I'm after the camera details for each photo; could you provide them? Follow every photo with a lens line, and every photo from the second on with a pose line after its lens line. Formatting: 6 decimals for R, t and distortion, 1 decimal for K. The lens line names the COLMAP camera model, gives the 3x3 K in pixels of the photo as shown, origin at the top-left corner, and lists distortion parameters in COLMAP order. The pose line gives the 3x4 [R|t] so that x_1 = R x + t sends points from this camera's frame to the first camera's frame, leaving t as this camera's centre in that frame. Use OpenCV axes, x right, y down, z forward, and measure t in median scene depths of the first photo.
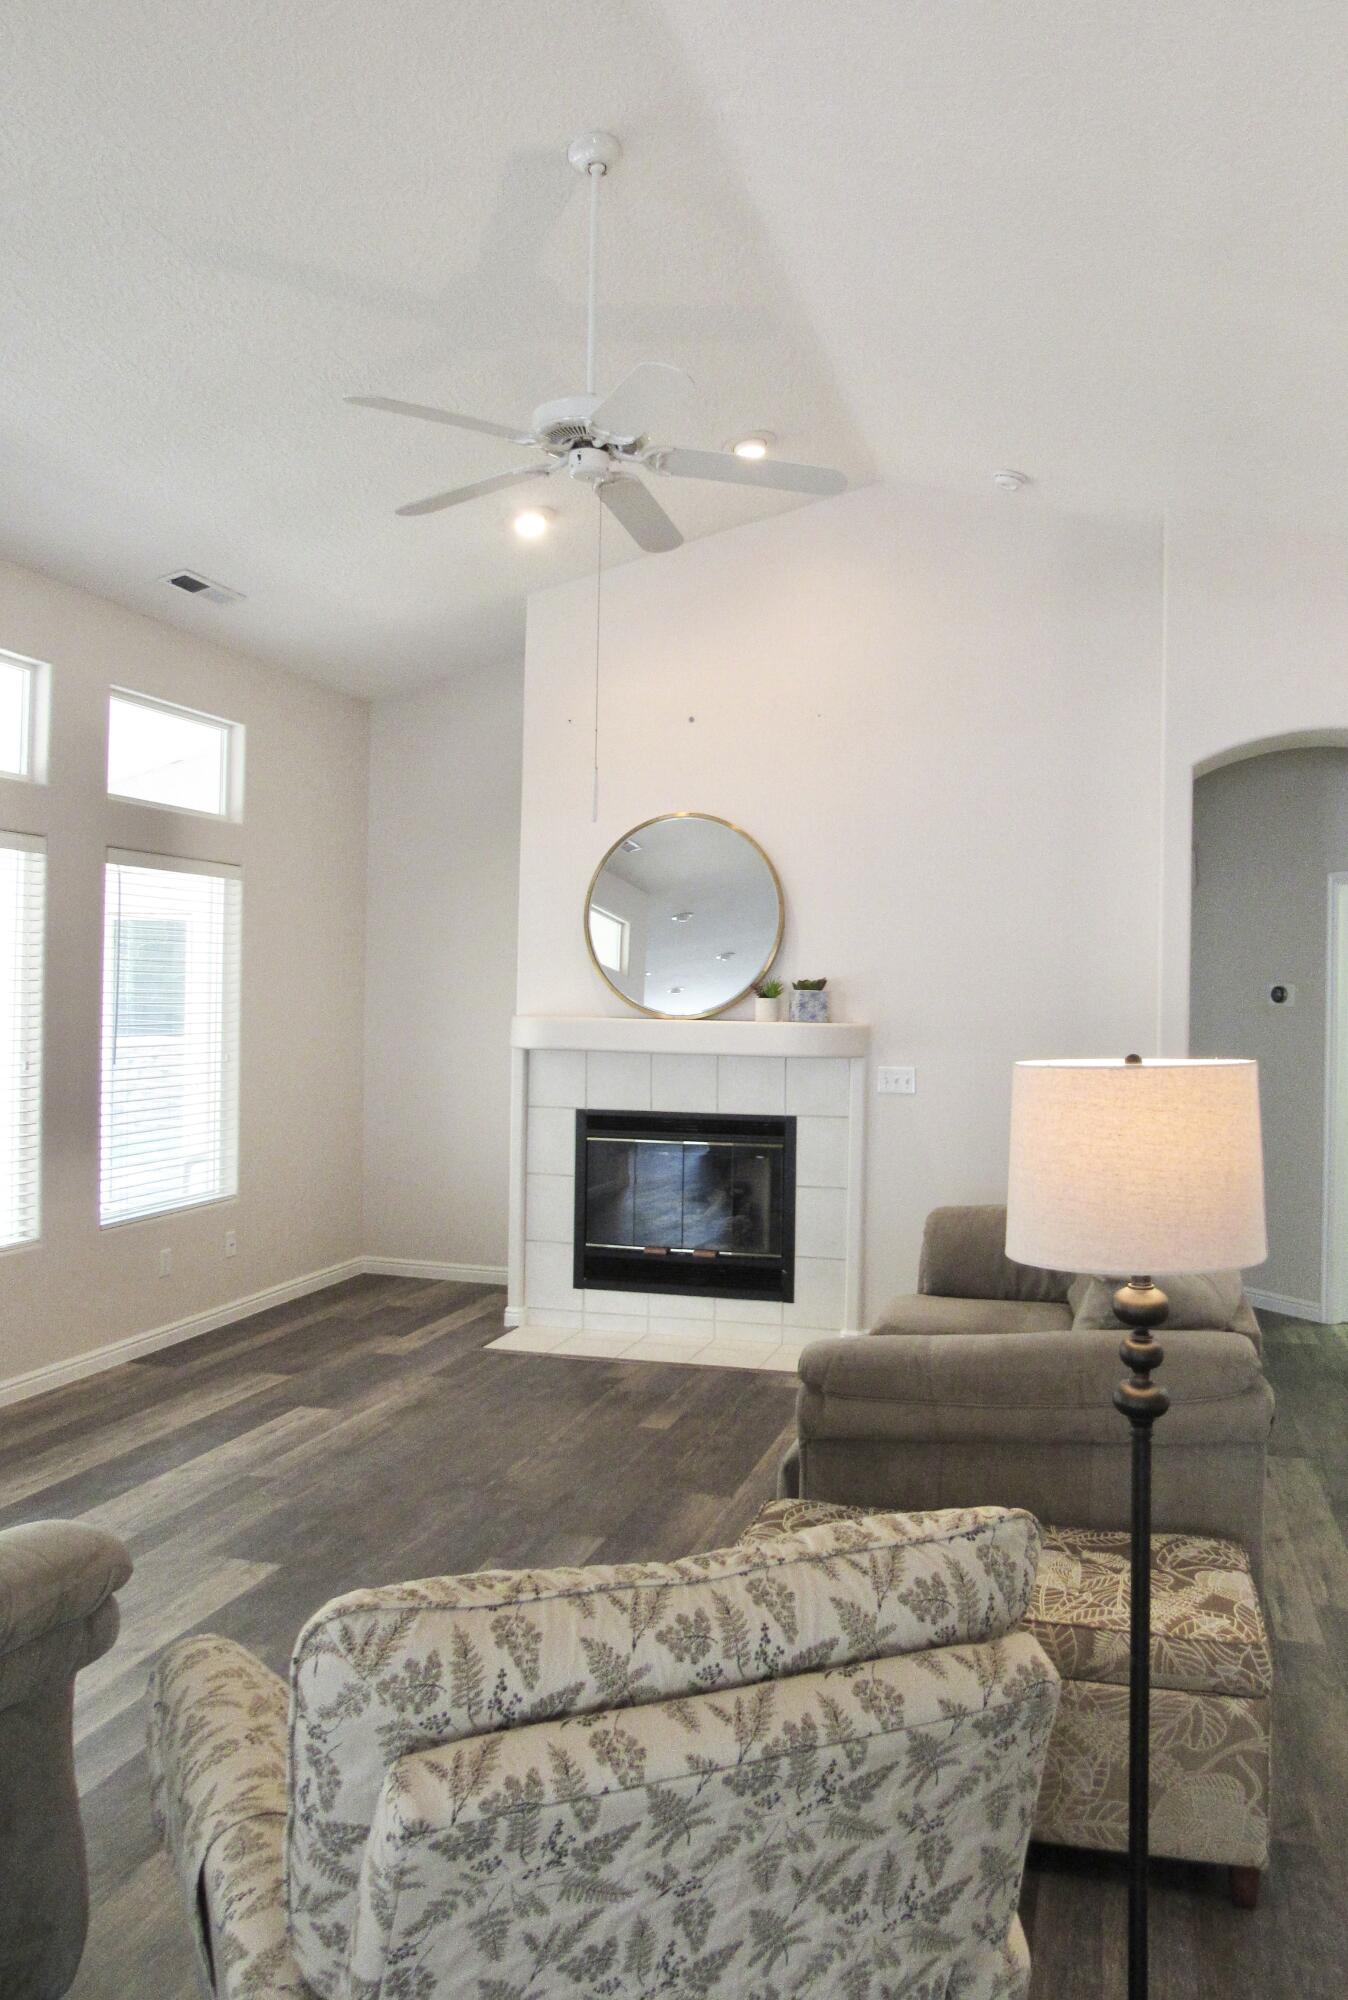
lens RADIAL K [[1507.4, 0, 676.9], [0, 1507.4, 964.4], [0, 0, 1]] dist [0.002625, 0.000255]
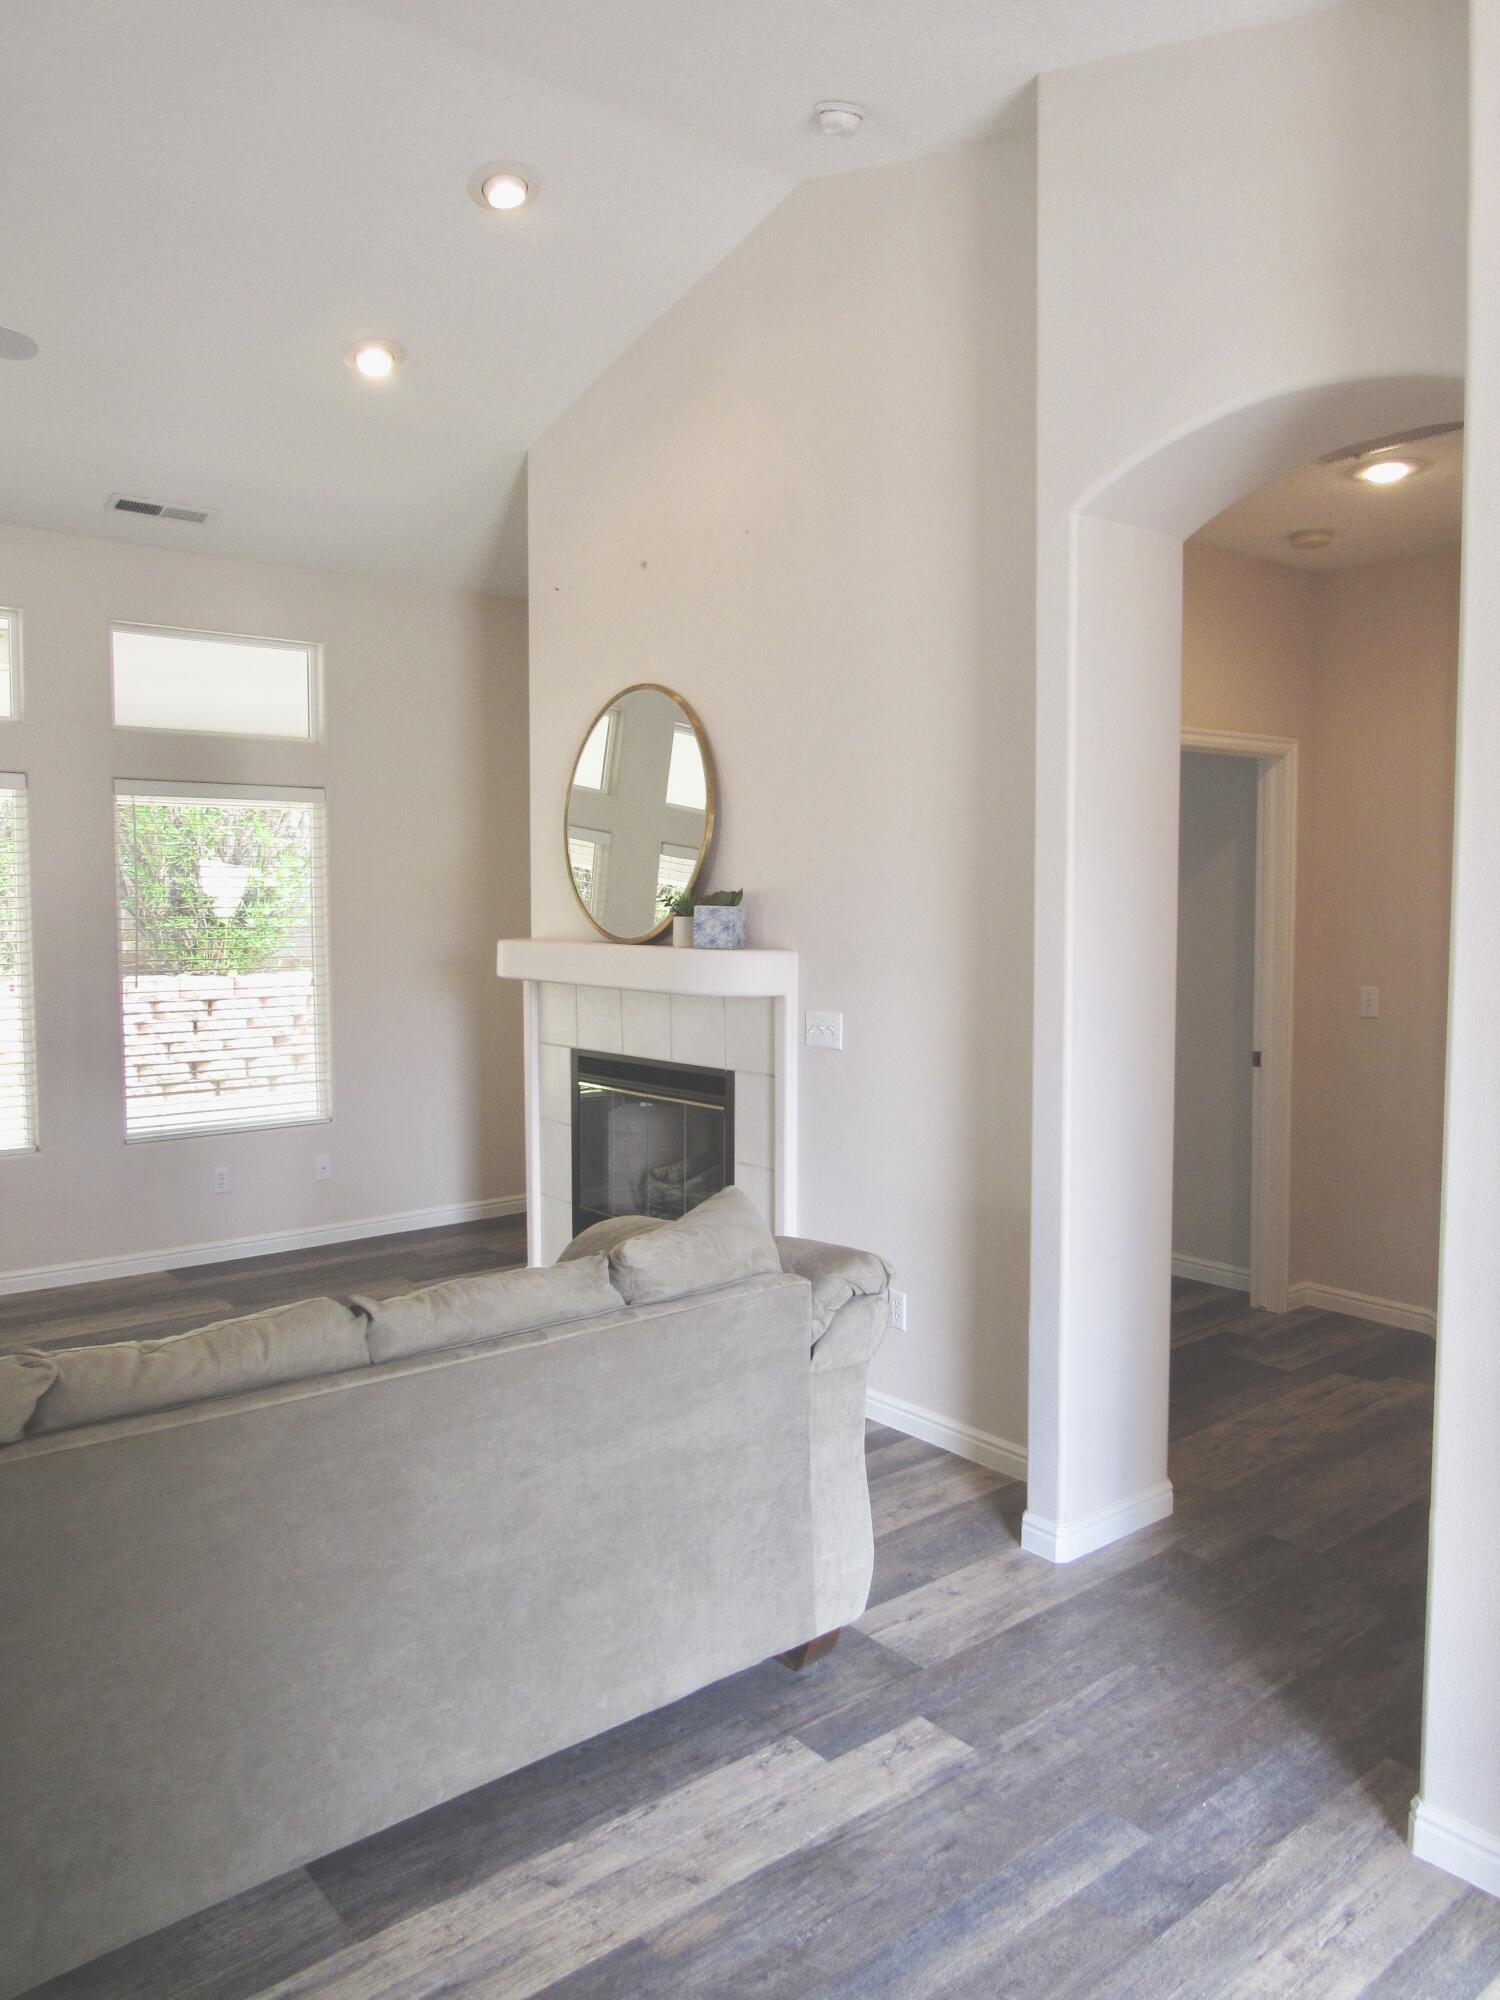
lens RADIAL K [[1397.6, 0, 750.0], [0, 1397.6, 1000.0], [0, 0, 1]] dist [-0.033564, 0.003574]
pose [[0.803295, 0.027015, -0.594969, 0.521233], [0.024330, 0.996648, 0.078103, 0.009933], [0.595085, -0.077215, 0.799945, 0.453966]]
